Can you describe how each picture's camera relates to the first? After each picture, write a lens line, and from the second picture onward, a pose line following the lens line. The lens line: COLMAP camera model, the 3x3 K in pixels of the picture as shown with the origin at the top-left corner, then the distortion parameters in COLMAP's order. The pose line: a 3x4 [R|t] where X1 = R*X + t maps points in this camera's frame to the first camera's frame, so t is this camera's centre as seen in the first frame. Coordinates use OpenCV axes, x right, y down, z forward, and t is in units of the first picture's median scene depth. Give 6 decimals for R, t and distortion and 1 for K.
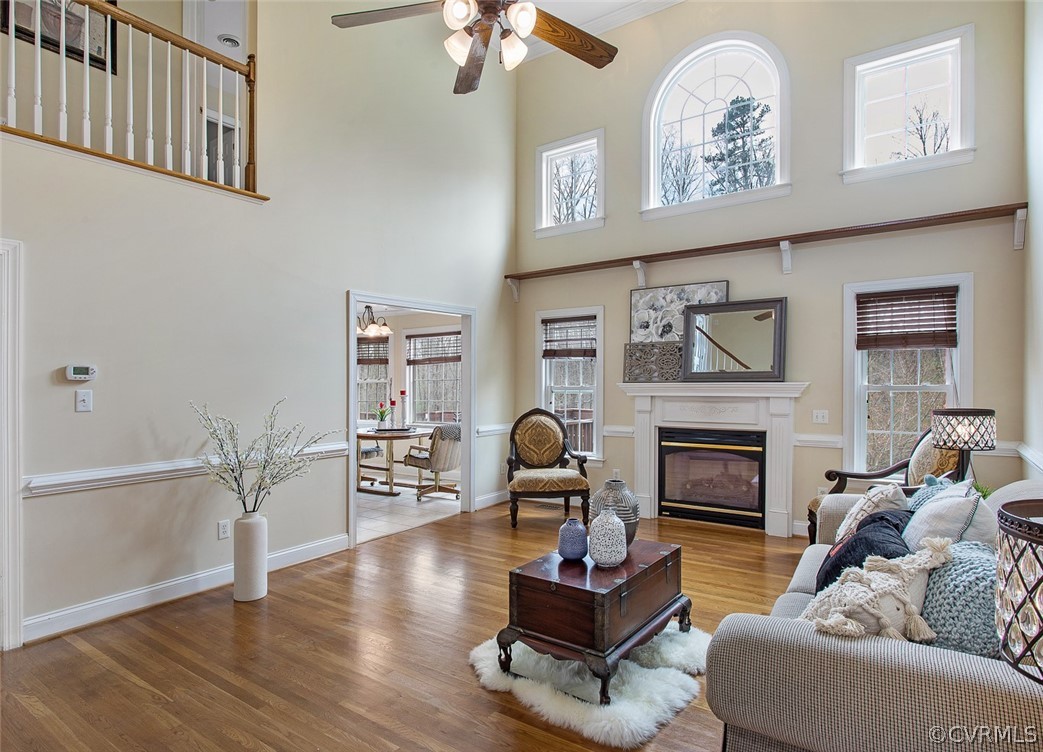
lens RADIAL K [[582.8, 0, 496.1], [0, 582.8, 394.1], [0, 0, 1]] dist [0.001012, 0.006909]
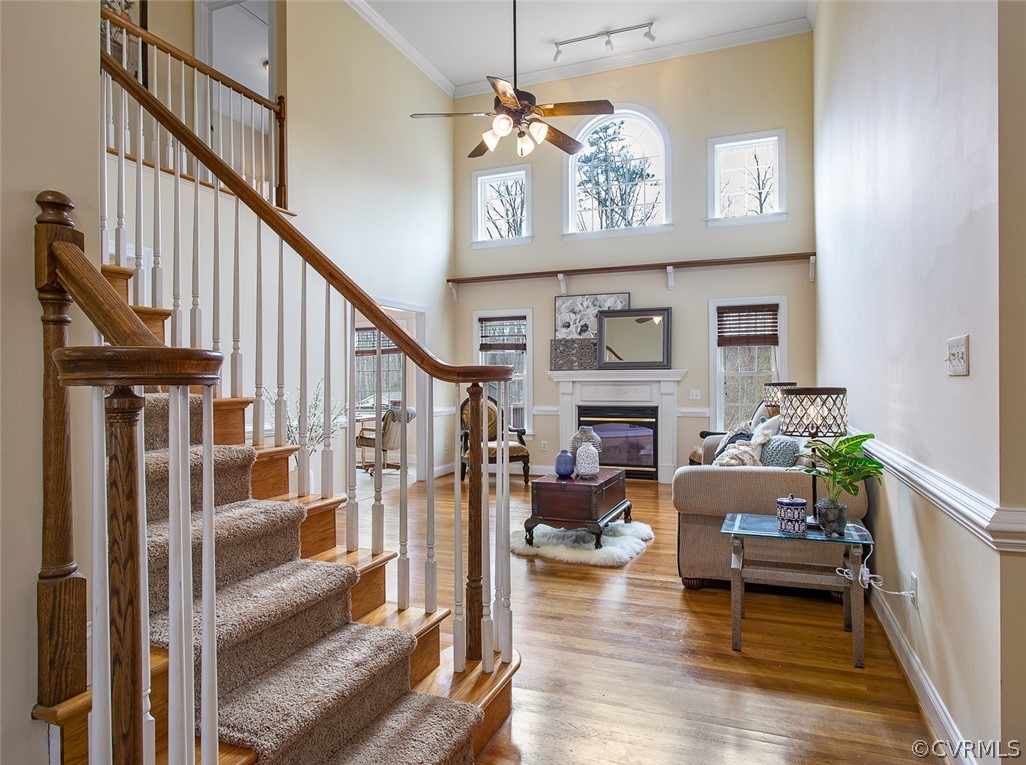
lens RADIAL K [[617.7, 0, 521.9], [0, 617.7, 382.1], [0, 0, 1]] dist [0.035544, -0.000782]
pose [[0.964857, -0.000630, 0.262776, -0.209142], [0.005750, 0.999808, -0.018716, 0.032272], [-0.262713, 0.019569, 0.964675, -0.286570]]
